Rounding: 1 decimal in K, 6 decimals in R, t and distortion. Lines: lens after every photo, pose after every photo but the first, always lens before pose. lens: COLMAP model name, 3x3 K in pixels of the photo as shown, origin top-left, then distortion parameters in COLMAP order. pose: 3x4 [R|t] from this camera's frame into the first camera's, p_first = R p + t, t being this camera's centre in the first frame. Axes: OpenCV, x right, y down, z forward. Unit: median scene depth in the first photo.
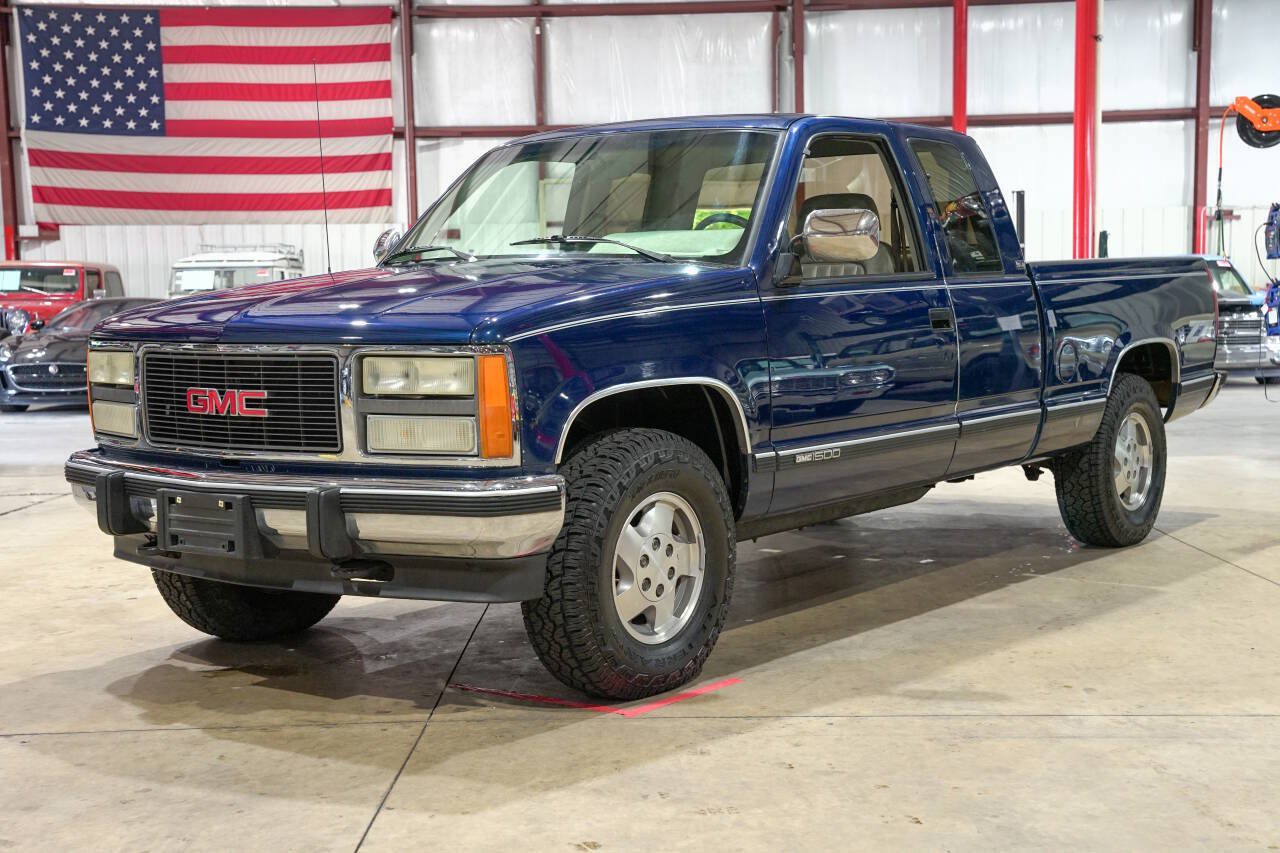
lens RADIAL K [[1703.5, 0, 640.0], [0, 1703.5, 426.5], [0, 0, 1]] dist [0.199180, 0.078780]
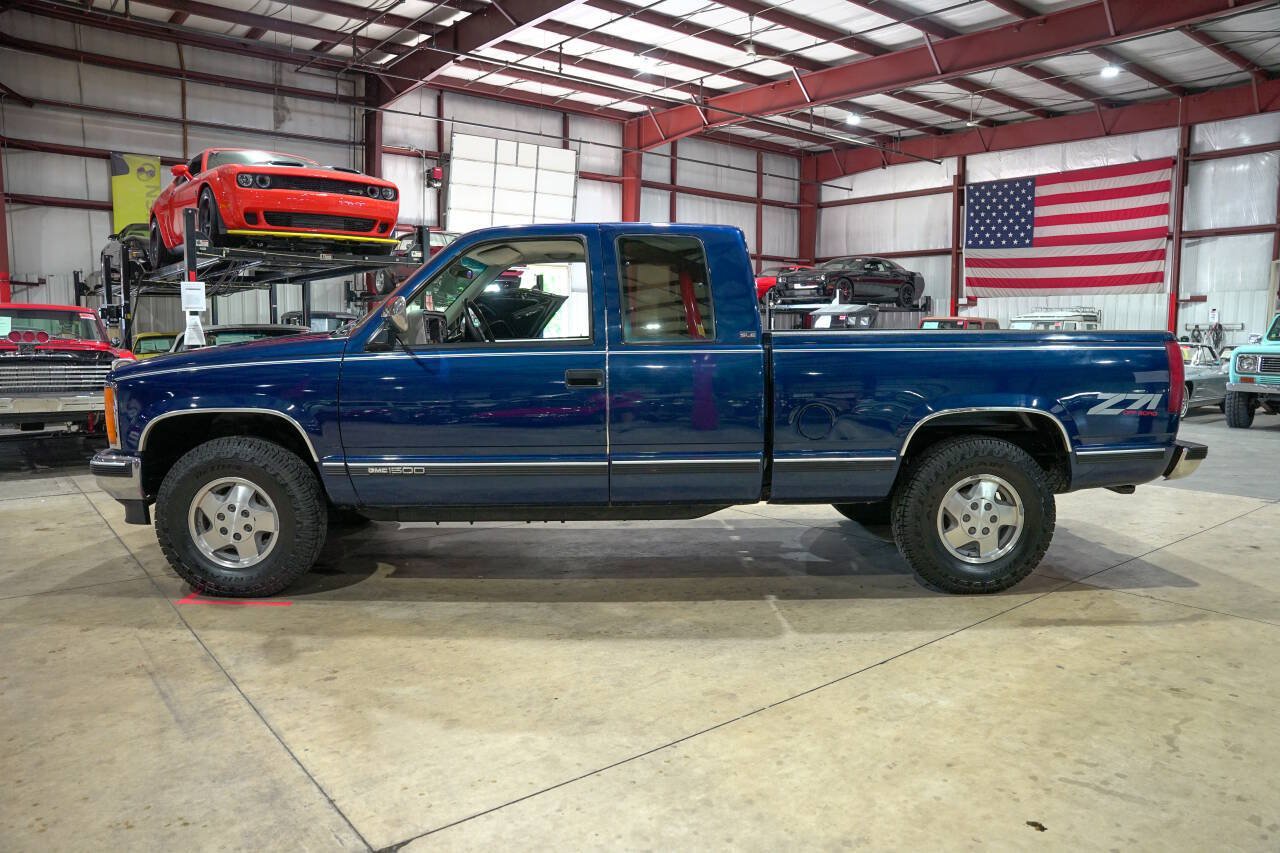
lens RADIAL K [[876.2, 0, 643.9], [0, 876.2, 427.8], [0, 0, 1]] dist [-0.142934, 0.113929]
pose [[0.637259, 0.100215, -0.764106, 0.158145], [-0.070877, 0.994928, 0.071377, -0.016988], [0.767384, 0.008672, 0.641130, 0.139994]]
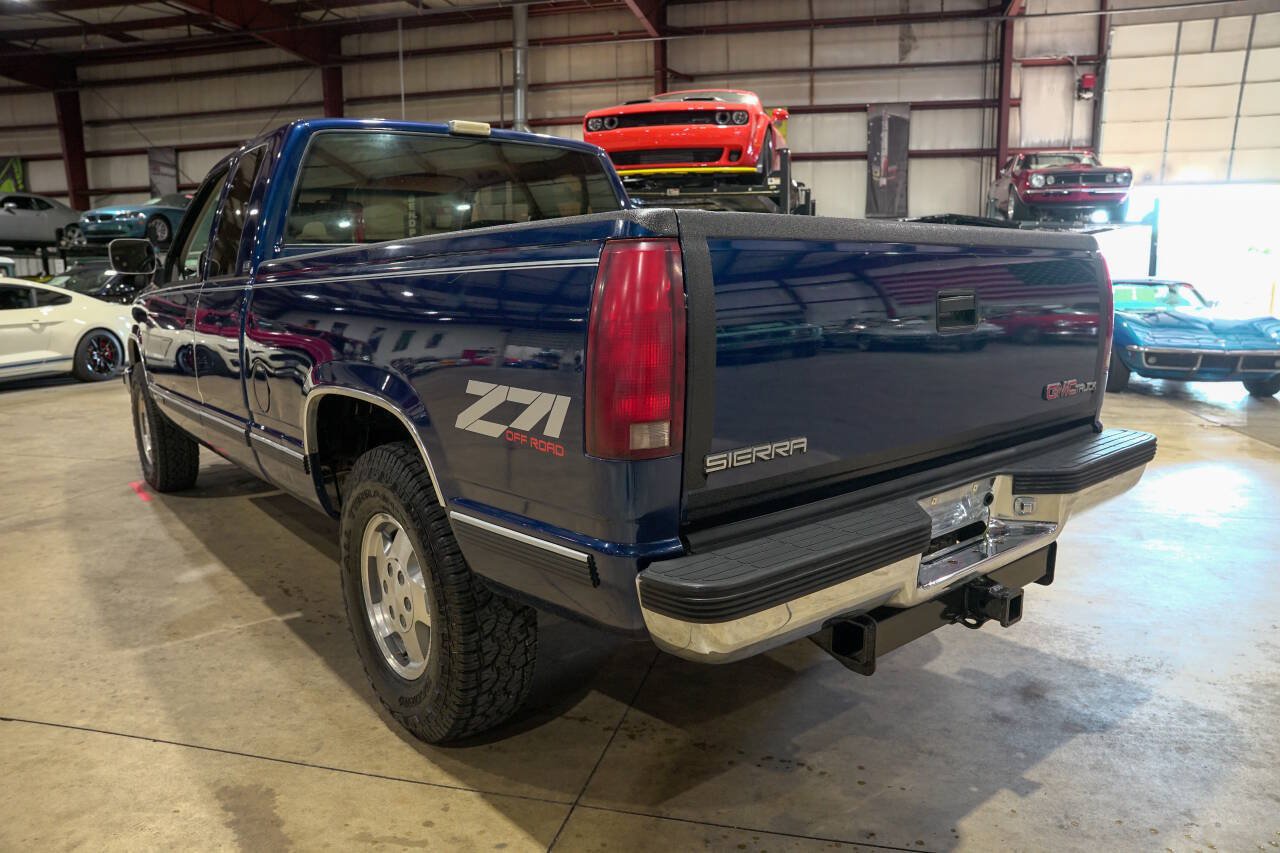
lens RADIAL K [[876.2, 0, 643.9], [0, 876.2, 427.8], [0, 0, 1]] dist [-0.142934, 0.113929]
pose [[-0.226487, 0.181596, -0.956936, 0.152034], [-0.059337, 0.978069, 0.199651, -0.027904], [0.972205, 0.102000, -0.210745, 0.323338]]
